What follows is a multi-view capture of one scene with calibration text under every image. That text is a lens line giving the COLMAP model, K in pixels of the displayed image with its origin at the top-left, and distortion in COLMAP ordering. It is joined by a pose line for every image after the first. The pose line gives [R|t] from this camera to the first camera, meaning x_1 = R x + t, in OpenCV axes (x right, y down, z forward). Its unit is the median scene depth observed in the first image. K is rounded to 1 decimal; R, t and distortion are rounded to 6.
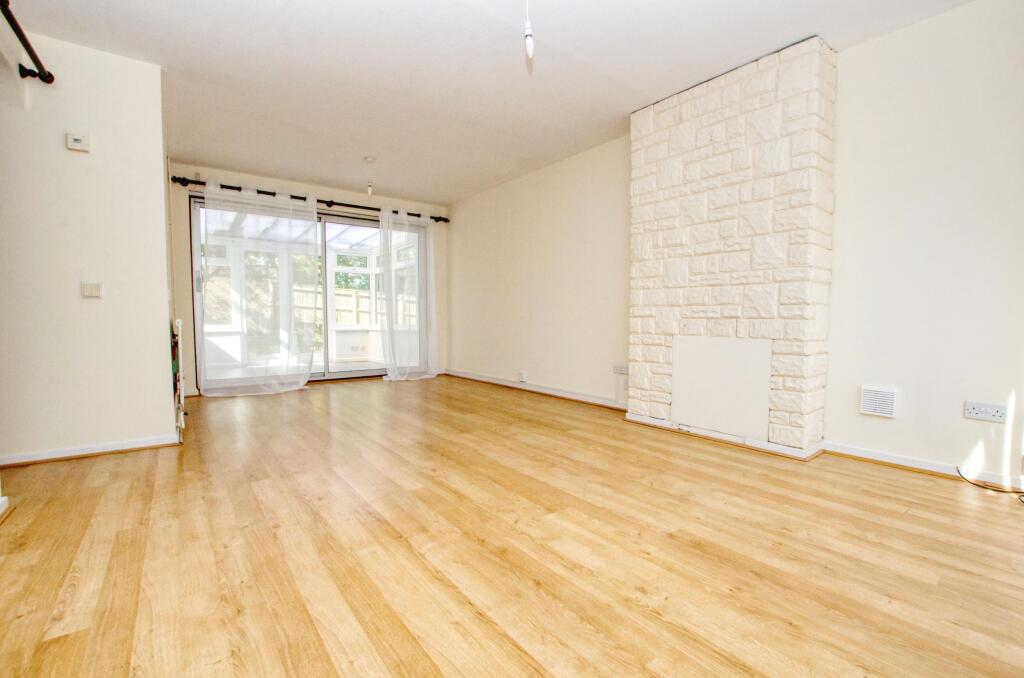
lens RADIAL K [[450.6, 0, 514.4], [0, 450.6, 349.6], [0, 0, 1]] dist [-0.032751, 0.005724]
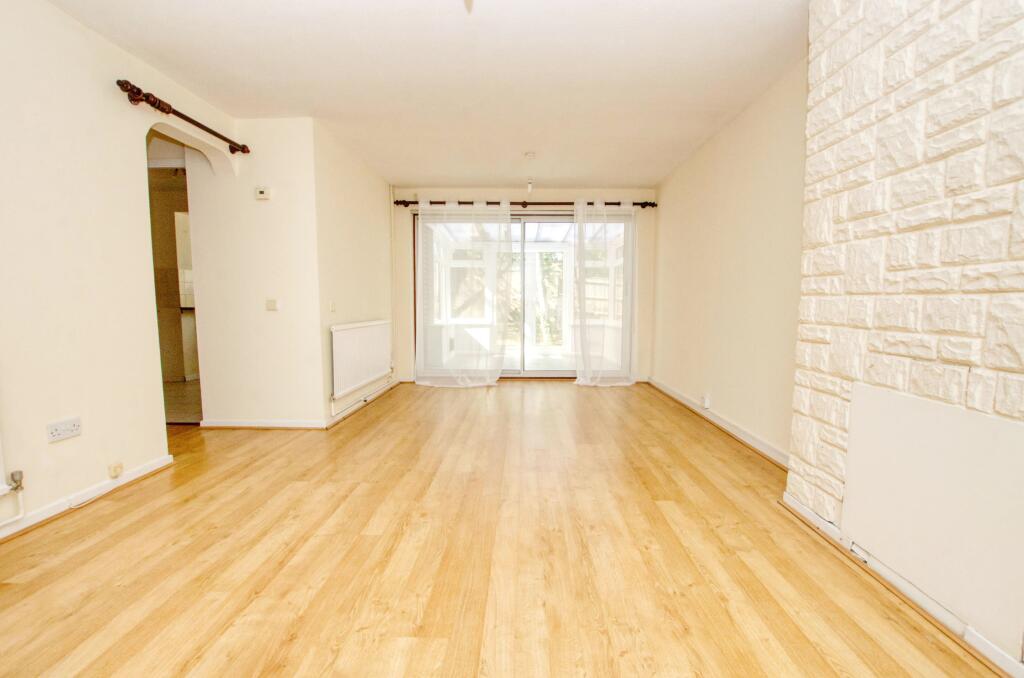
lens RADIAL K [[450.6, 0, 514.4], [0, 450.6, 349.6], [0, 0, 1]] dist [-0.032751, 0.005724]
pose [[0.786971, 0.063350, -0.613729, 0.365815], [-0.045170, 0.997961, 0.045091, -0.077502], [0.615335, -0.007764, 0.788228, 0.324574]]
